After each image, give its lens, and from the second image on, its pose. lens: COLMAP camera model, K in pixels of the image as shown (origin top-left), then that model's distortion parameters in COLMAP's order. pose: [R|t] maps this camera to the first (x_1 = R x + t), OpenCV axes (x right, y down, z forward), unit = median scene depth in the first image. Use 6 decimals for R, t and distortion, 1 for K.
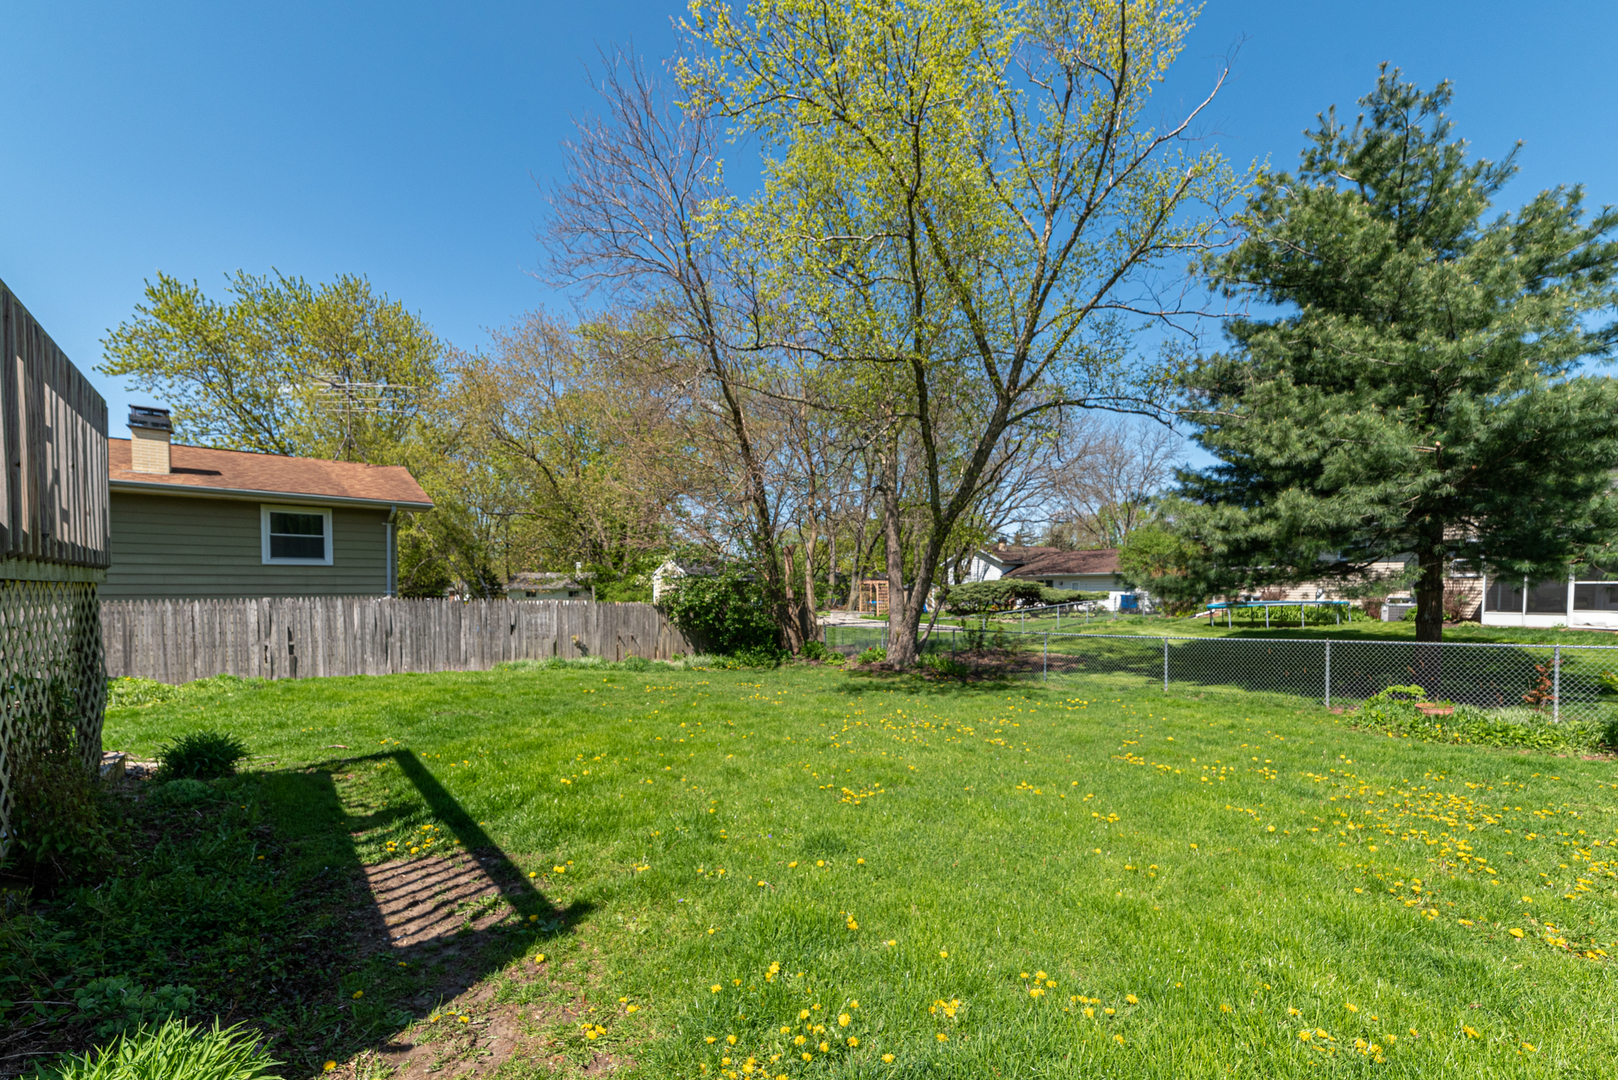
lens RADIAL K [[665.3, 0, 845.9], [0, 665.3, 622.3], [0, 0, 1]] dist [-0.009710, 0.000282]
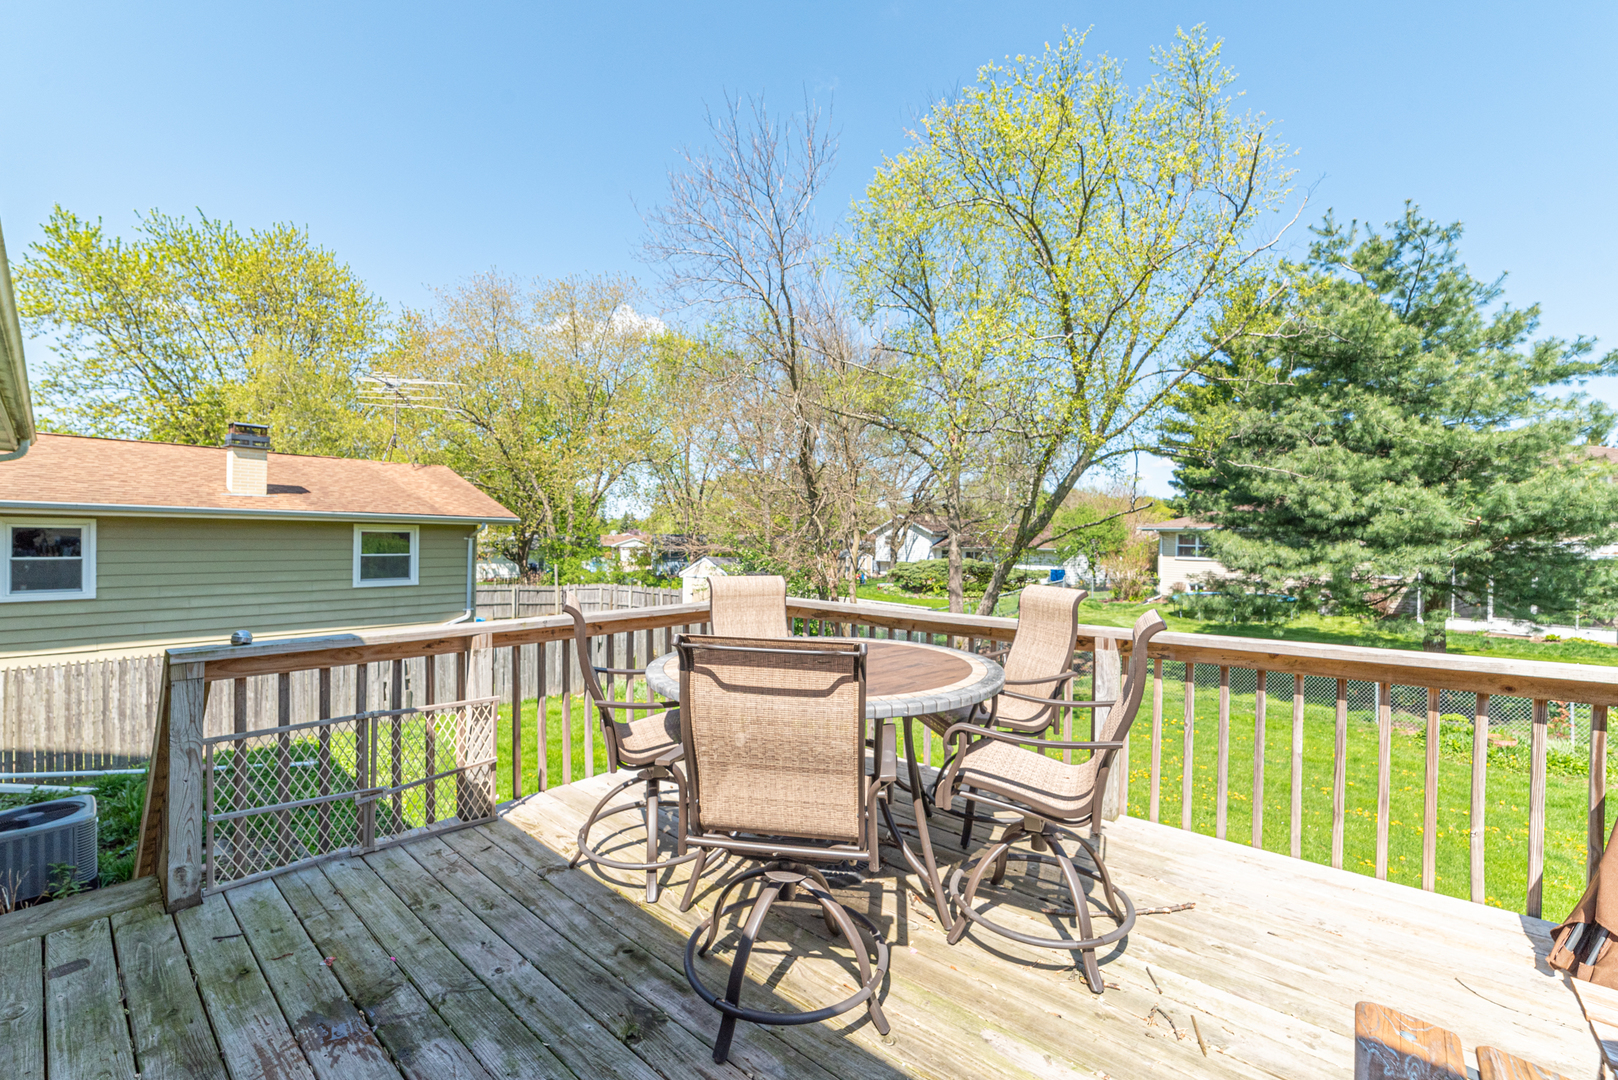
lens RADIAL K [[665.3, 0, 811.2], [0, 665.3, 543.5], [0, 0, 1]] dist [-0.009710, 0.000282]
pose [[0.989387, 0.011923, 0.144815, -0.406168], [-0.006881, 0.999354, -0.035264, -0.132263], [-0.145142, 0.033894, 0.988830, -0.033023]]
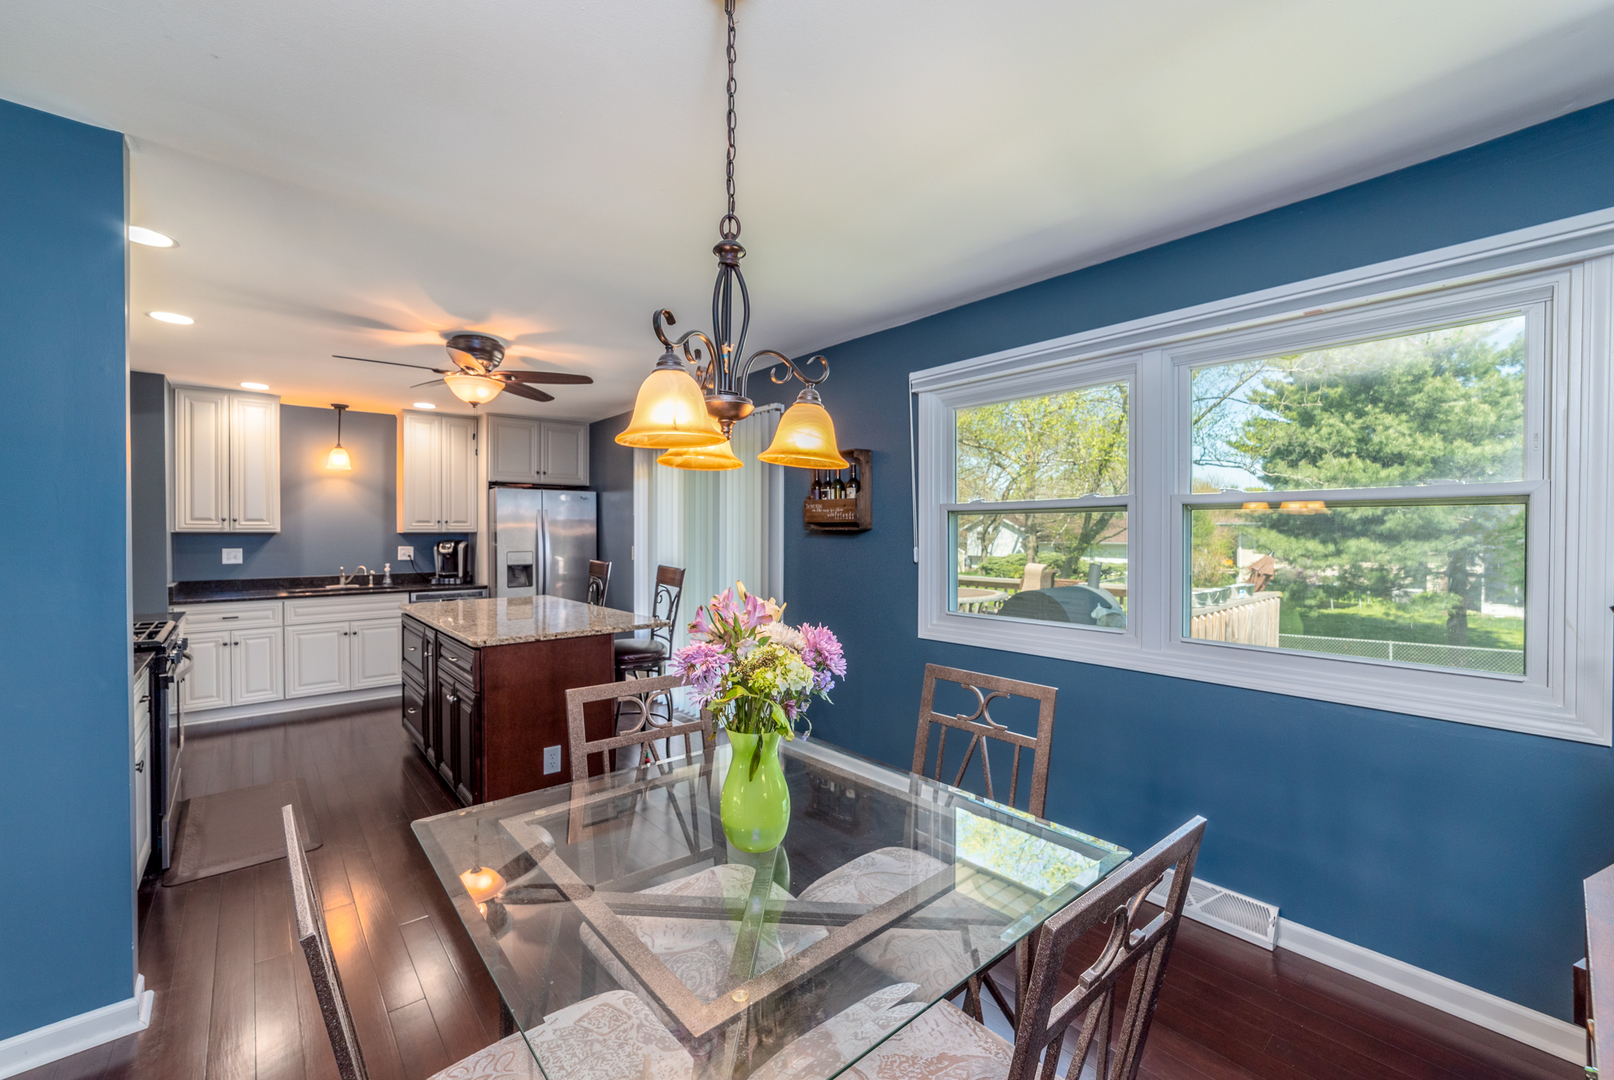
lens RADIAL K [[663.7, 0, 810.4], [0, 663.7, 538.5], [0, 0, 1]] dist [-0.009710, 0.000282]
pose [[0.999962, 0.003220, 0.008120, -0.485638], [-0.002931, 0.999367, -0.035464, -0.127157], [-0.008229, 0.035439, 0.999338, -0.380056]]
